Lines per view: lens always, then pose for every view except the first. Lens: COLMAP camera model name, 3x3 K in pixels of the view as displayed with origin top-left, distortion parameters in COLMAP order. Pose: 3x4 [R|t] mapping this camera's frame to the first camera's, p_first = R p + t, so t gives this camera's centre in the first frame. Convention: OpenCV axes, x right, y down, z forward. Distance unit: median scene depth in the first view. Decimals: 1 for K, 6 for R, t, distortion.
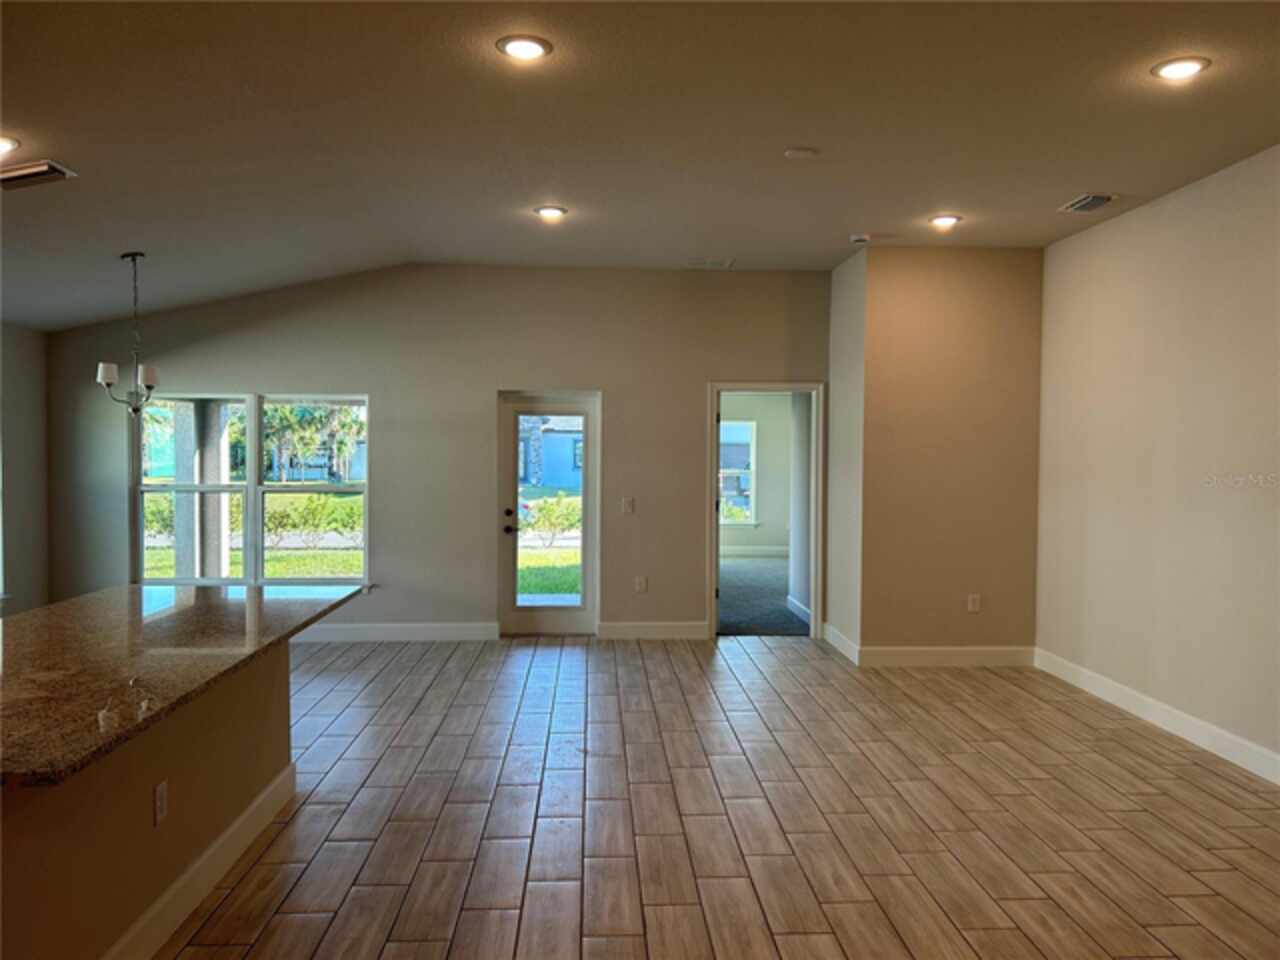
lens RADIAL K [[965.7, 0, 649.8], [0, 965.7, 477.8], [0, 0, 1]] dist [0.039646, -0.024953]
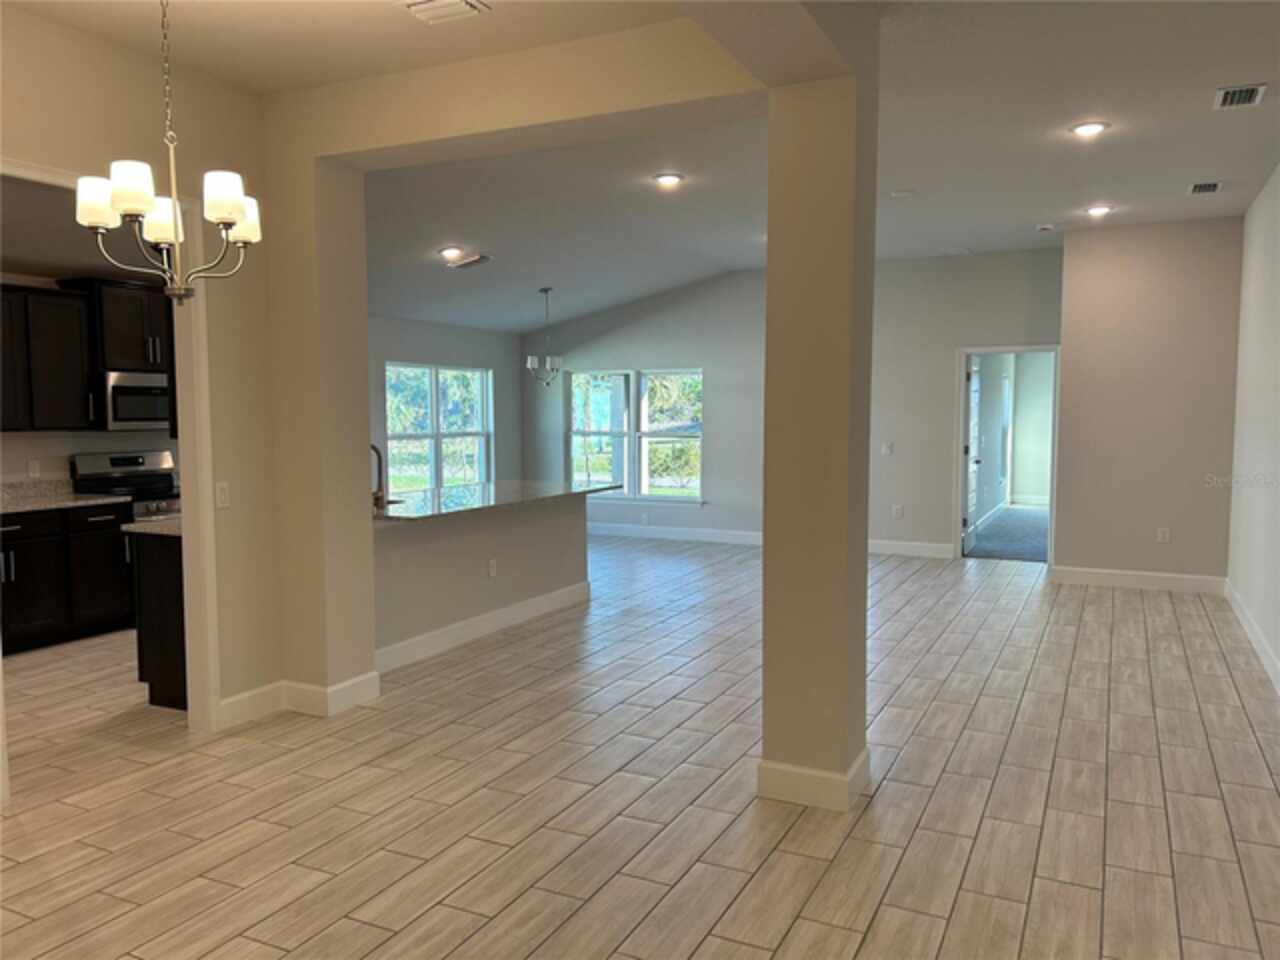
lens RADIAL K [[965.7, 0, 645.4], [0, 965.7, 482.4], [0, 0, 1]] dist [0.039646, -0.024953]
pose [[0.869412, 0.028548, -0.493262, 0.617338], [-0.006274, 0.998887, 0.046753, 0.028165], [0.494047, -0.037553, 0.868624, -0.499186]]
